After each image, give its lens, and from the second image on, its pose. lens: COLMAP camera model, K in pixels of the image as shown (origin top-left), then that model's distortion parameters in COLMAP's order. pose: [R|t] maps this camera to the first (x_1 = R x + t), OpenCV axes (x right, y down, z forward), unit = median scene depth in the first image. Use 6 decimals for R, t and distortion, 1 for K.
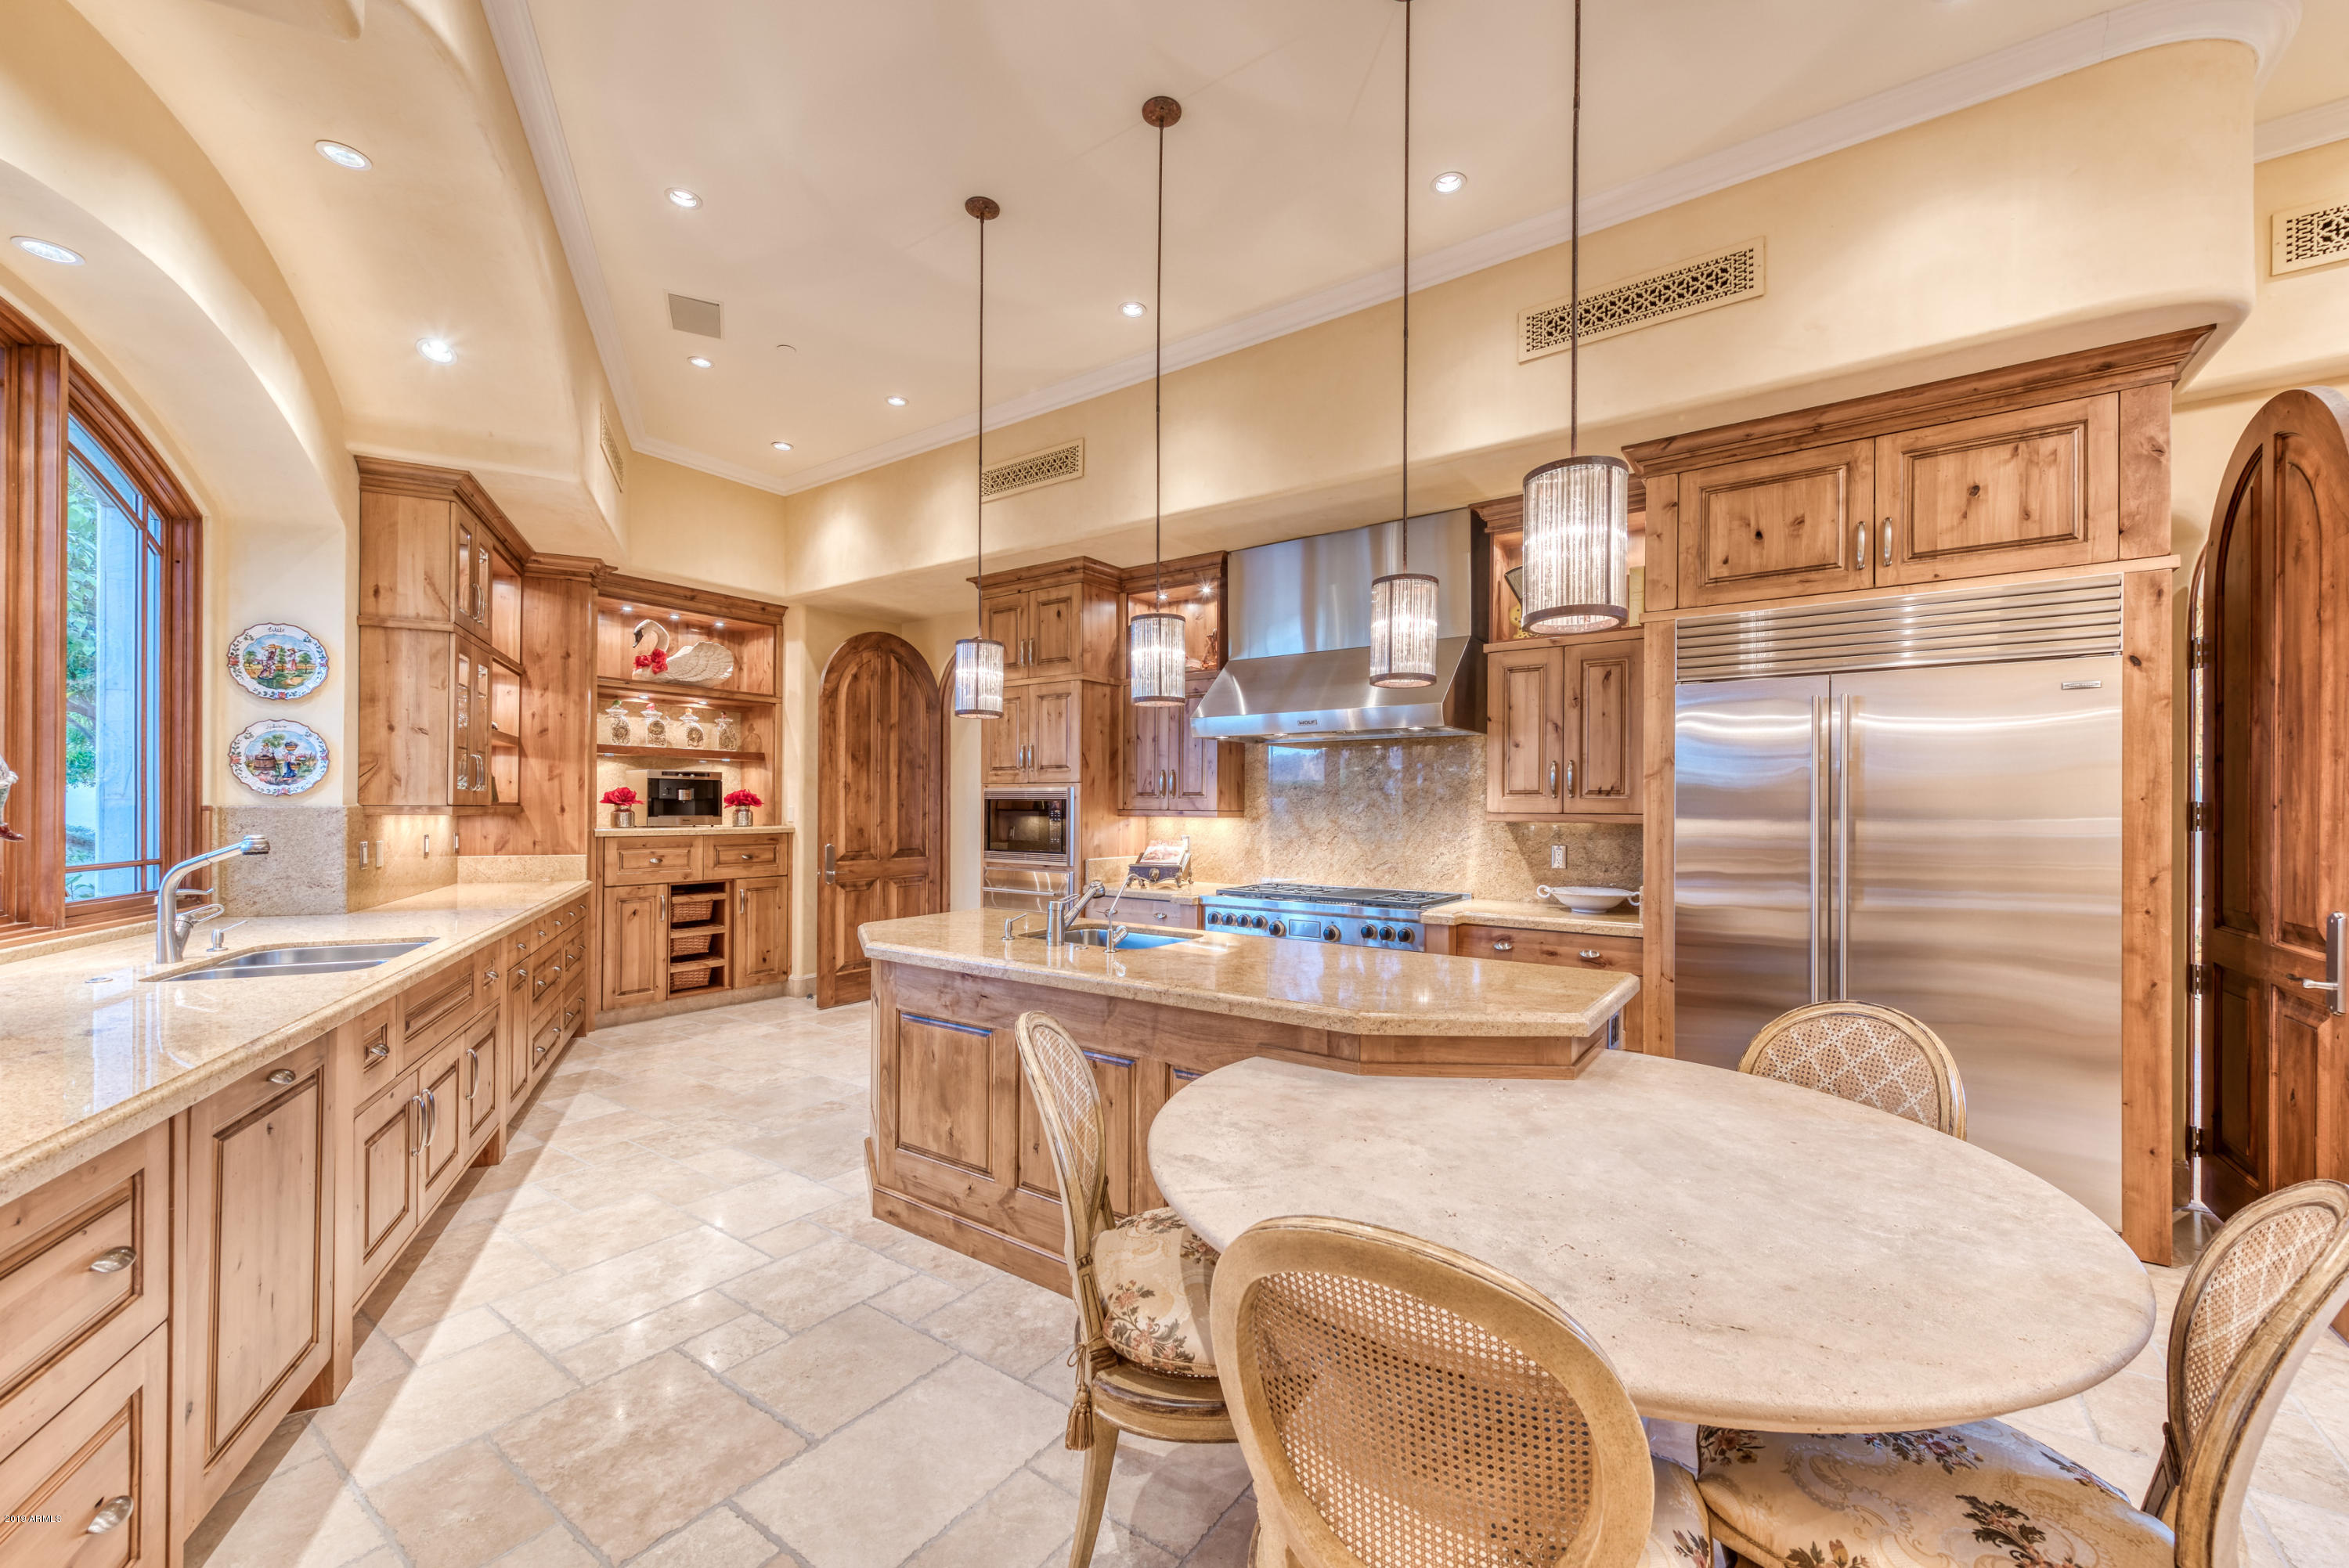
lens RADIAL K [[924.4, 0, 1178.2], [0, 924.4, 806.0], [0, 0, 1]] dist [0.007967, -0.003676]
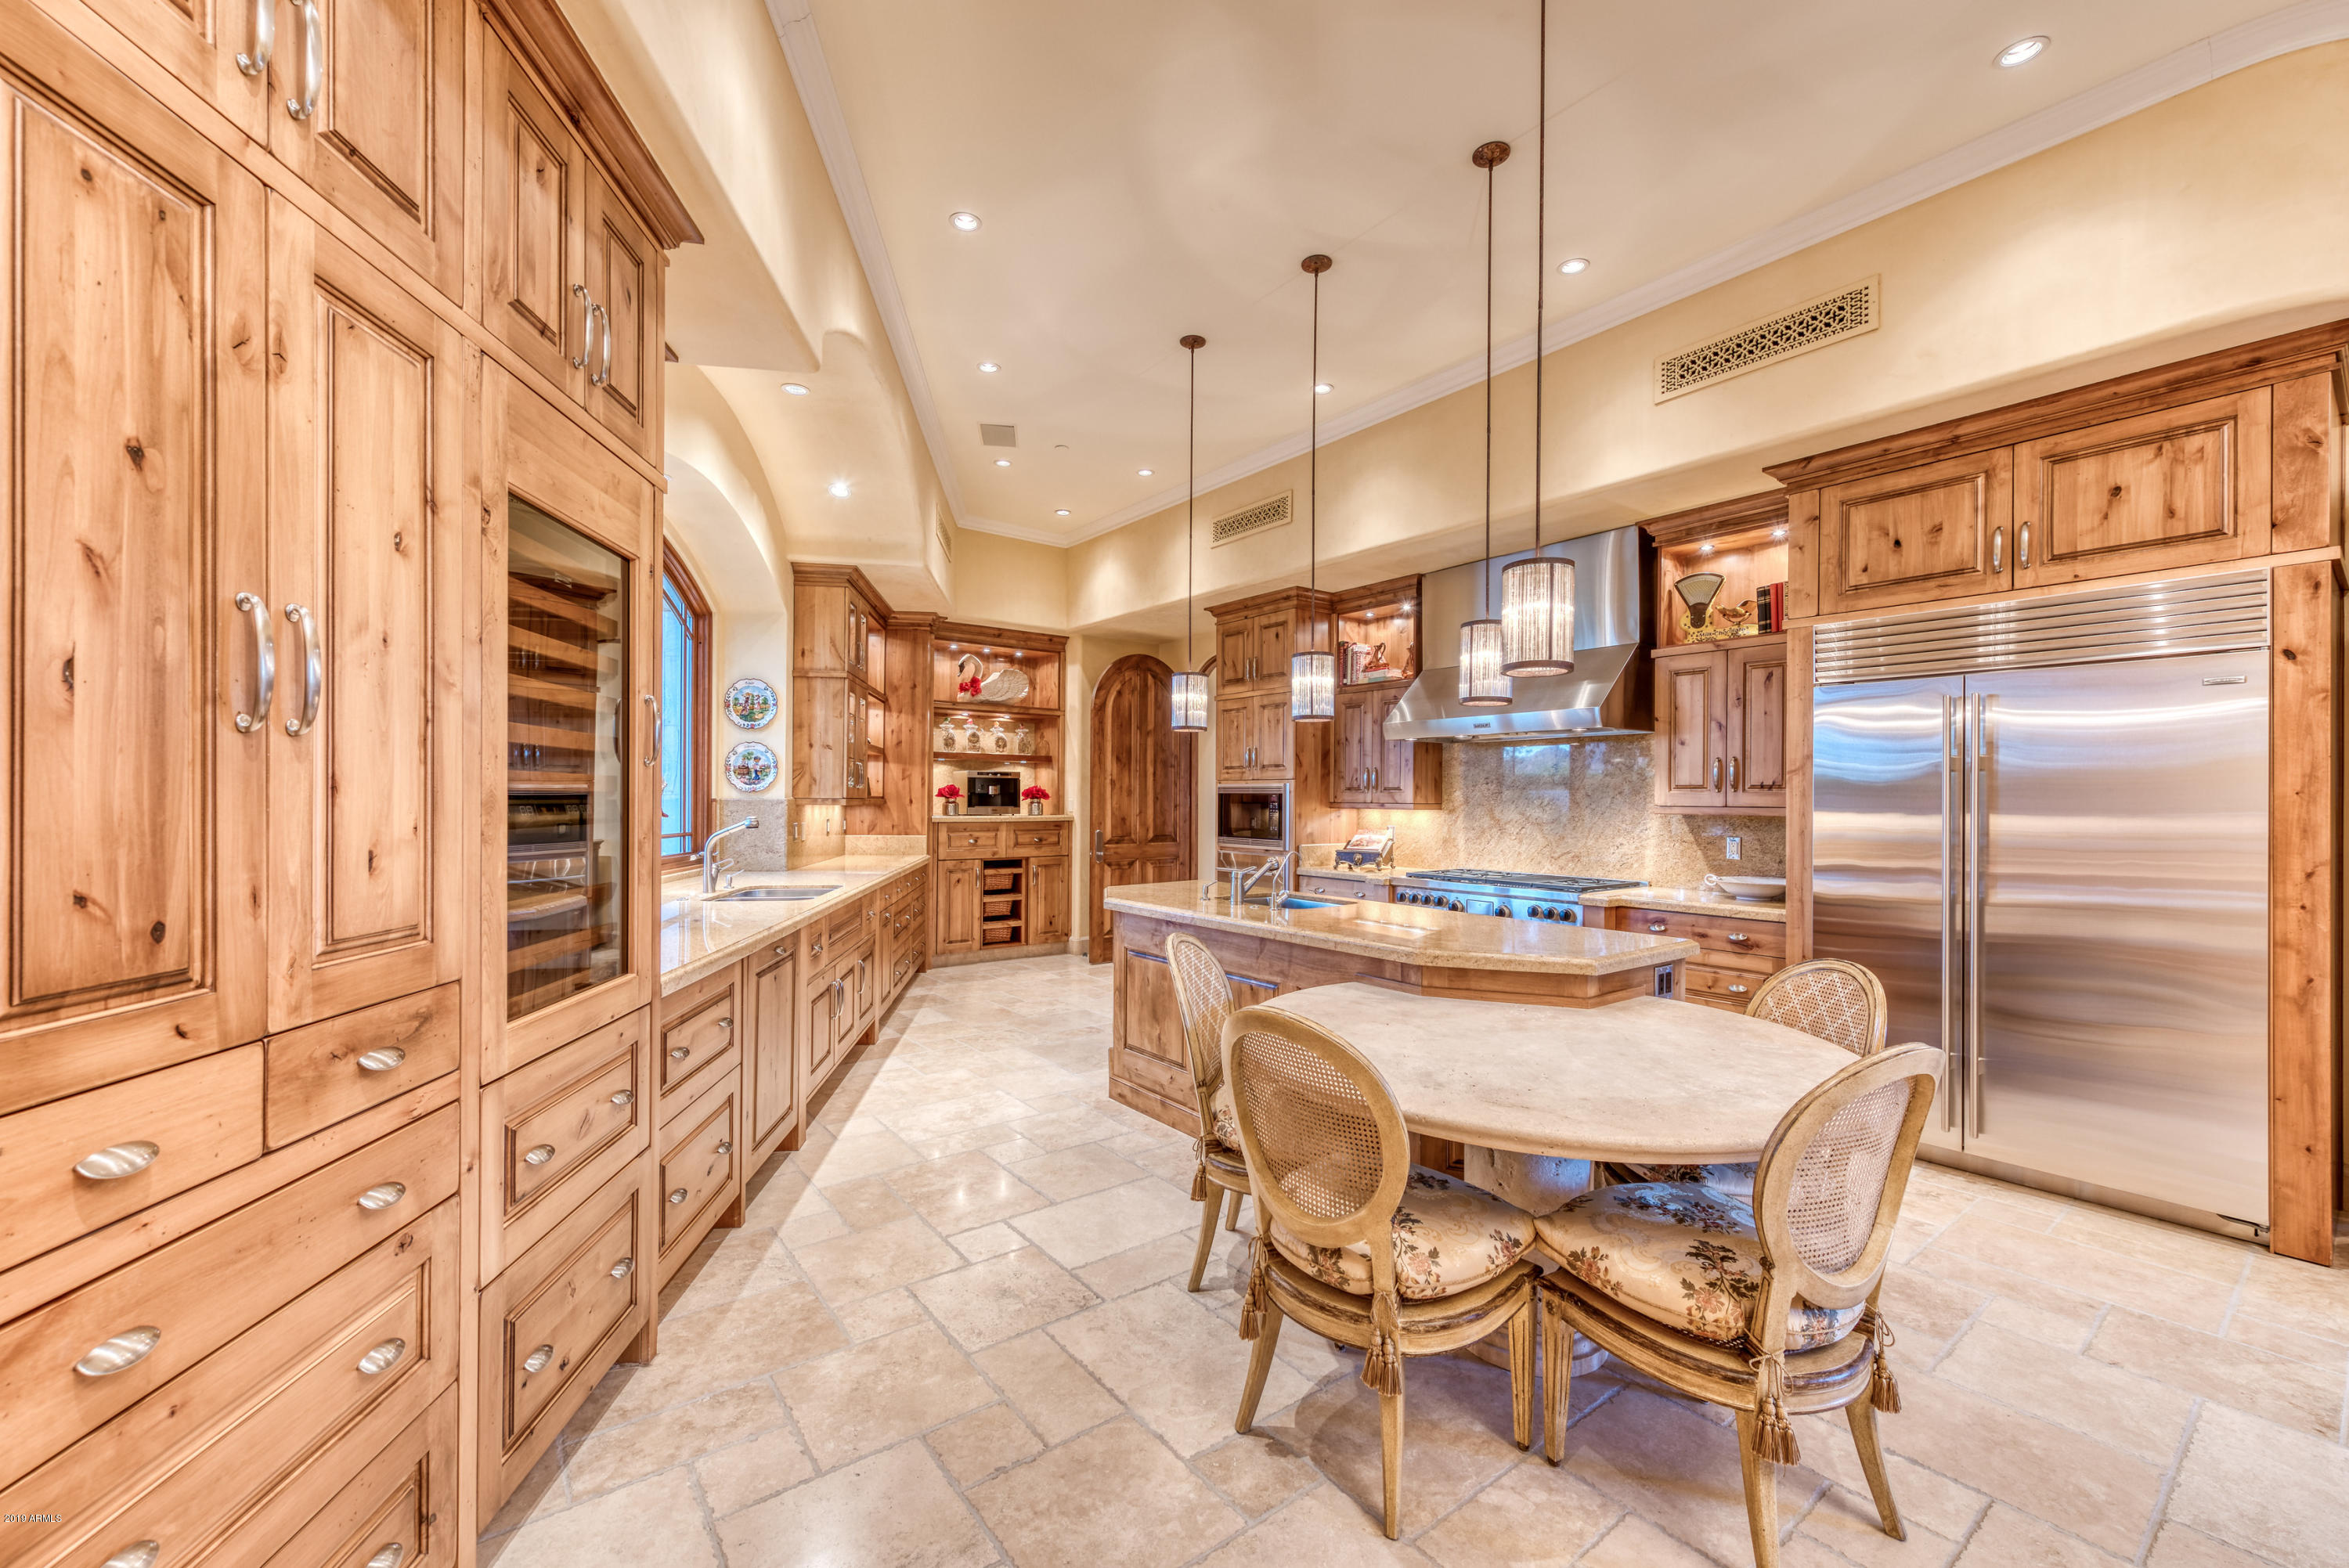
lens RADIAL K [[926.3, 0, 1174.8], [0, 926.3, 798.0], [0, 0, 1]] dist [0.000799, -0.000272]
pose [[0.954099, 0.000716, -0.299491, 0.148525], [-0.001157, 0.999998, -0.001296, 0.000107], [0.299489, 0.001583, 0.954098, -0.240437]]
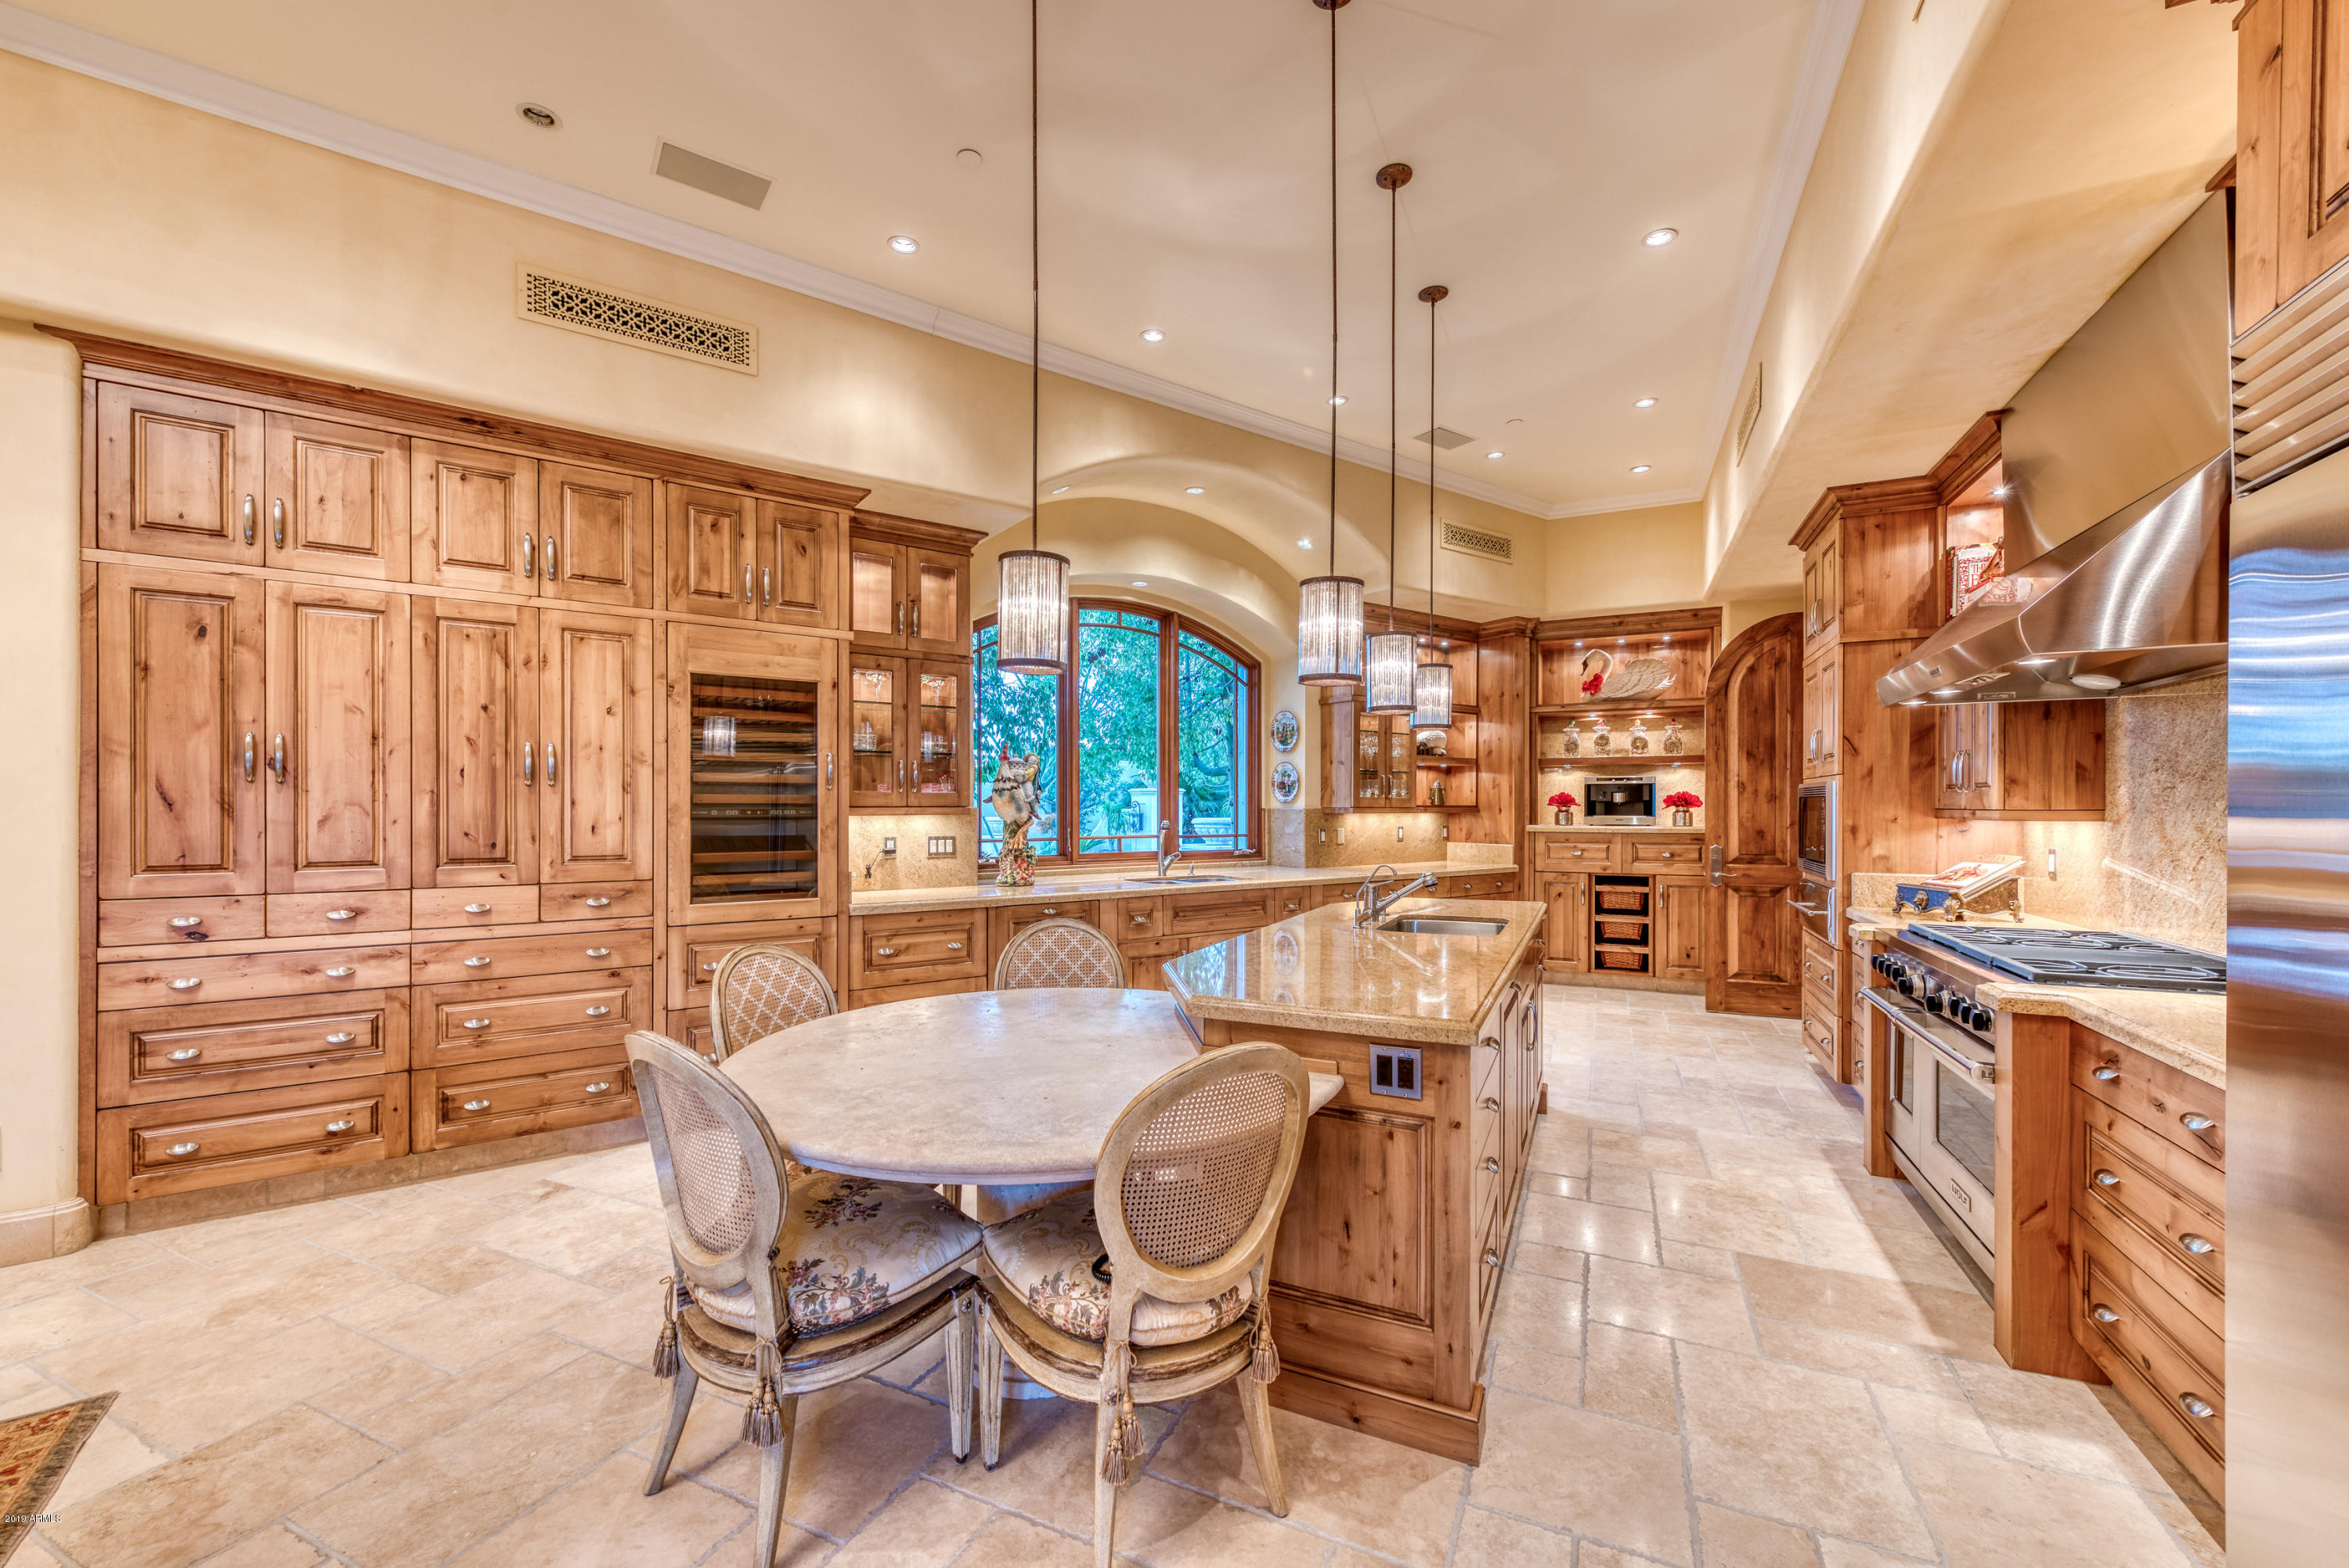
lens RADIAL K [[924.4, 0, 1178.2], [0, 924.4, 806.0], [0, 0, 1]] dist [0.007967, -0.003676]
pose [[0.176807, -0.007126, -0.984220, 0.837442], [0.002545, 0.999974, -0.006783, 0.008174], [0.984242, -0.001306, 0.176820, 0.457296]]
